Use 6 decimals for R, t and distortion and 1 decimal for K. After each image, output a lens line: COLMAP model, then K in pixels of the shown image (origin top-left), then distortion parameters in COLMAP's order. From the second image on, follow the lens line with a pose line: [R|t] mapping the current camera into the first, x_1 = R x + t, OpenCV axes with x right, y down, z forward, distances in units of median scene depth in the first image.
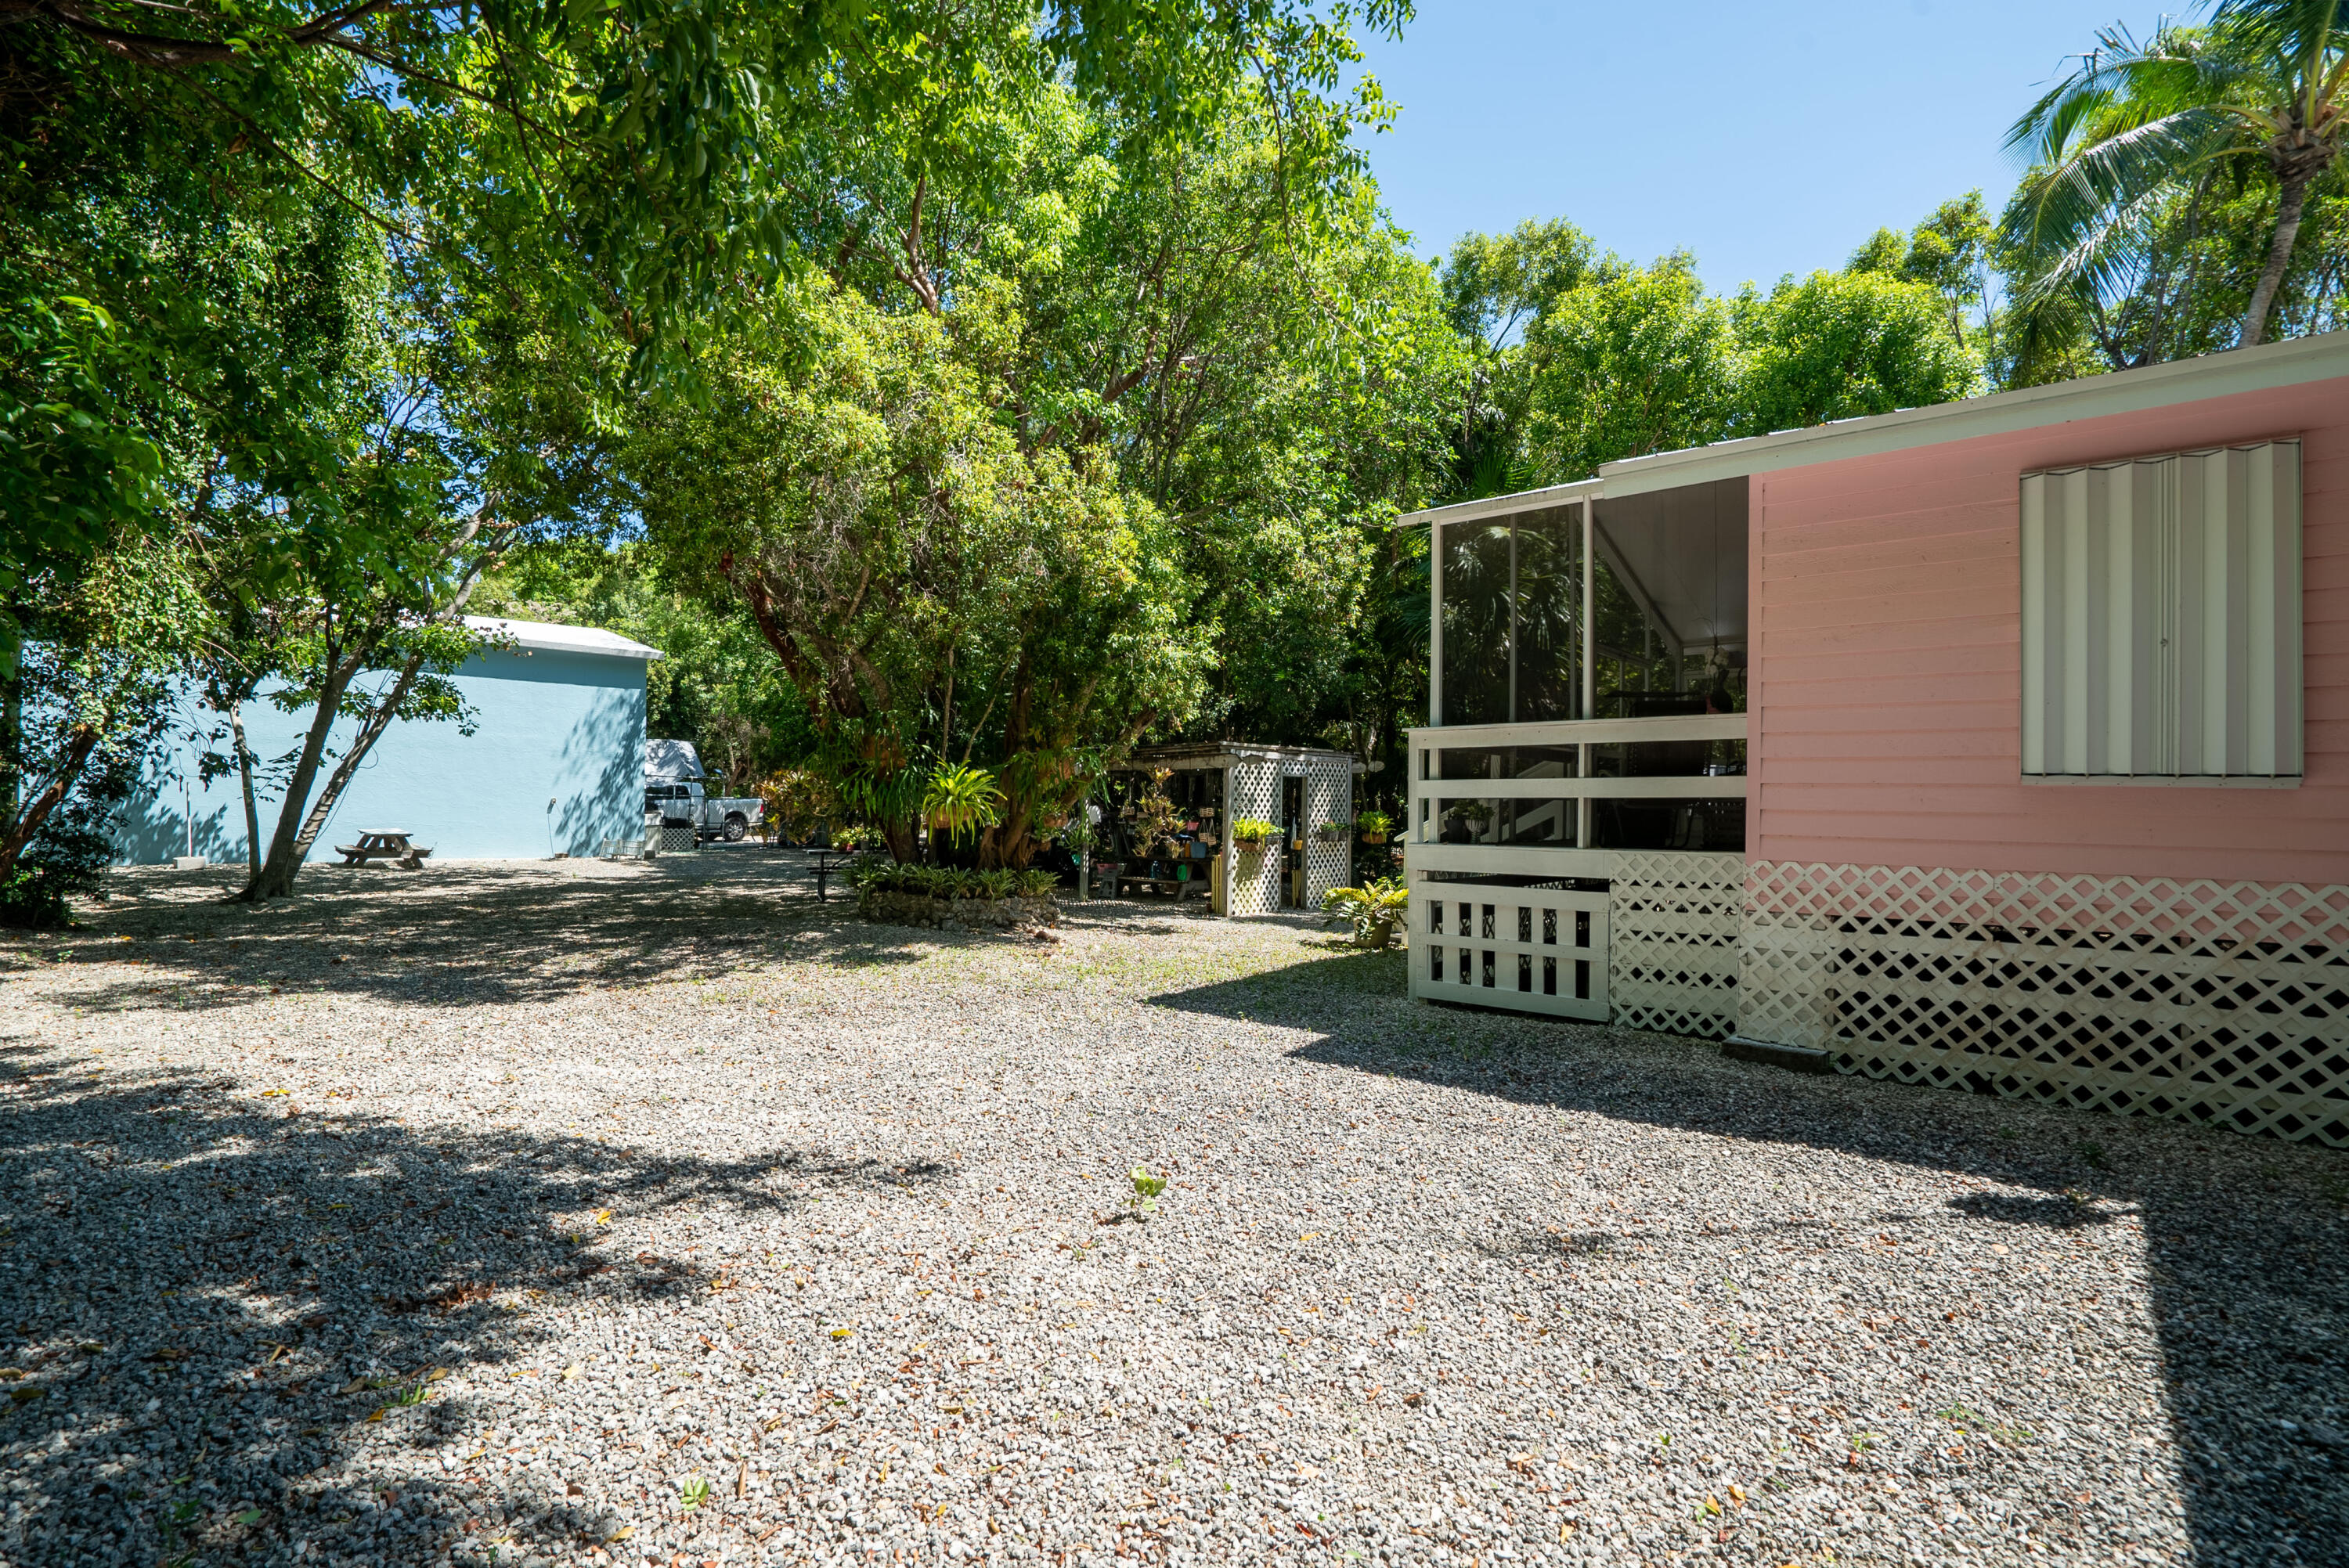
lens RADIAL K [[1106.6, 0, 1182.3], [0, 1106.6, 780.0], [0, 0, 1]] dist [0.003331, 0.000671]
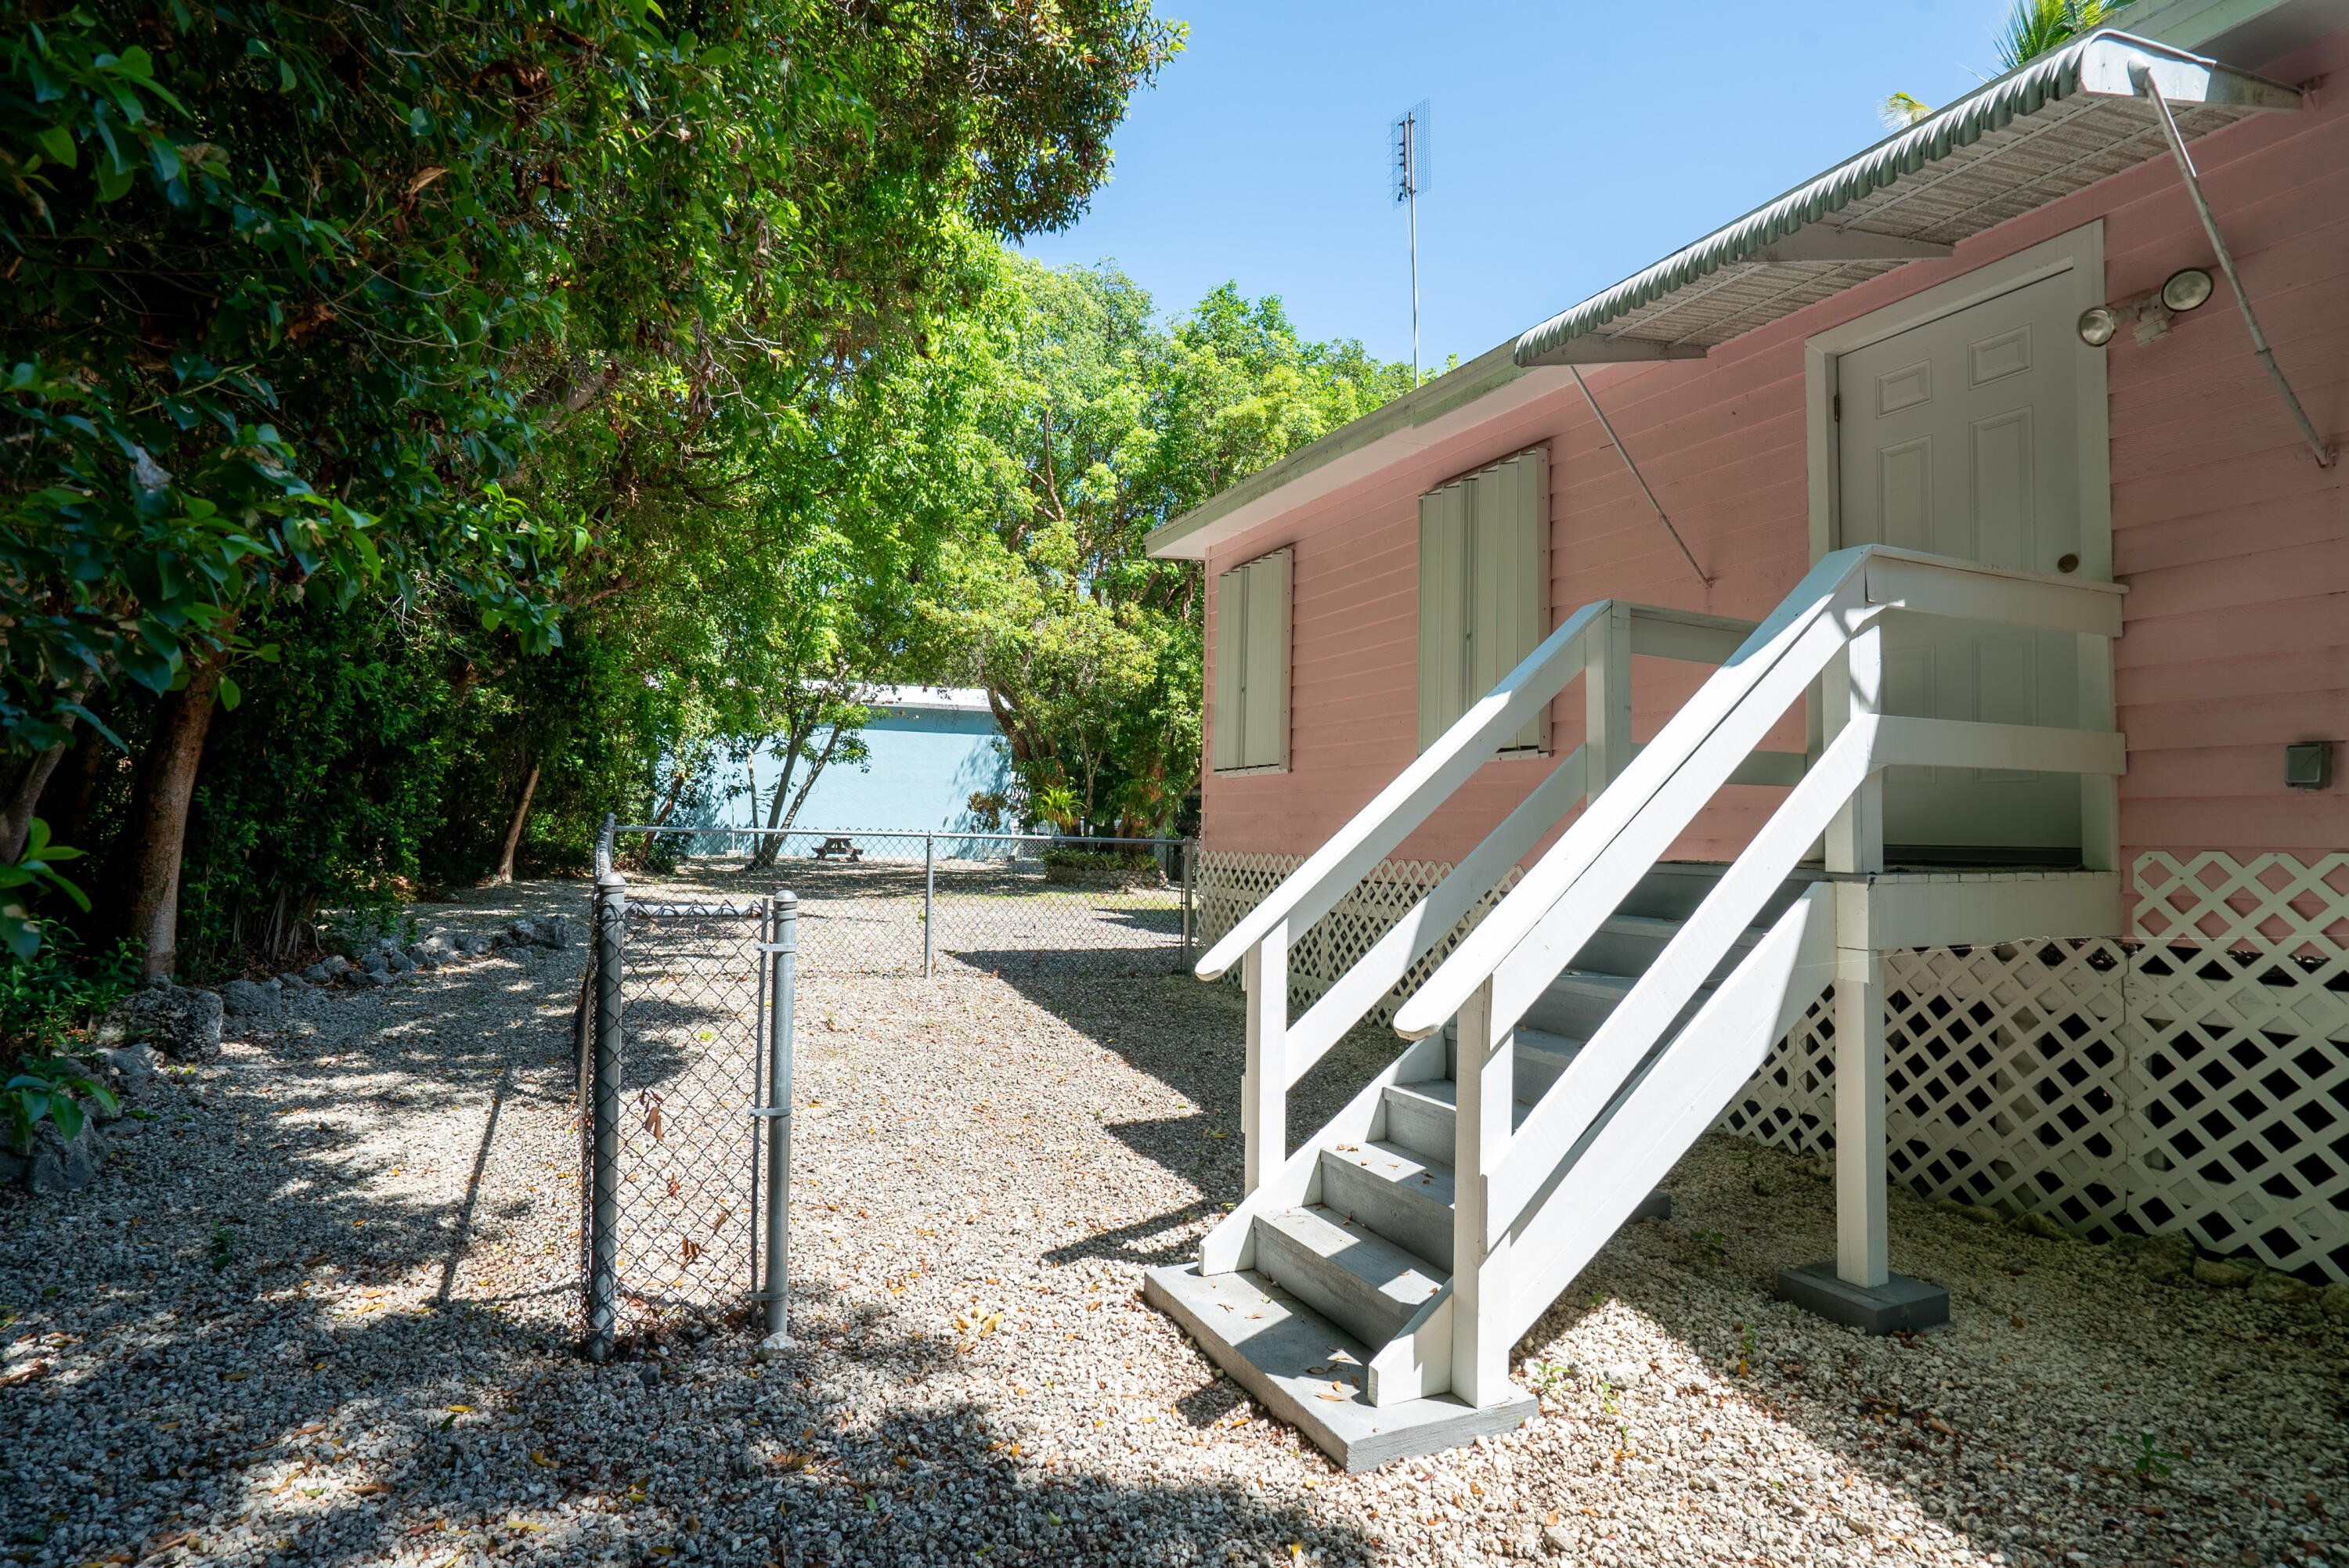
lens RADIAL K [[1157.9, 0, 1171.3], [0, 1157.9, 802.0], [0, 0, 1]] dist [0.000964, 0.000010]
pose [[0.927661, -0.002870, -0.373413, 0.408572], [0.002148, 0.999995, -0.002349, 0.007590], [0.373418, 0.001377, 0.927662, -0.404303]]
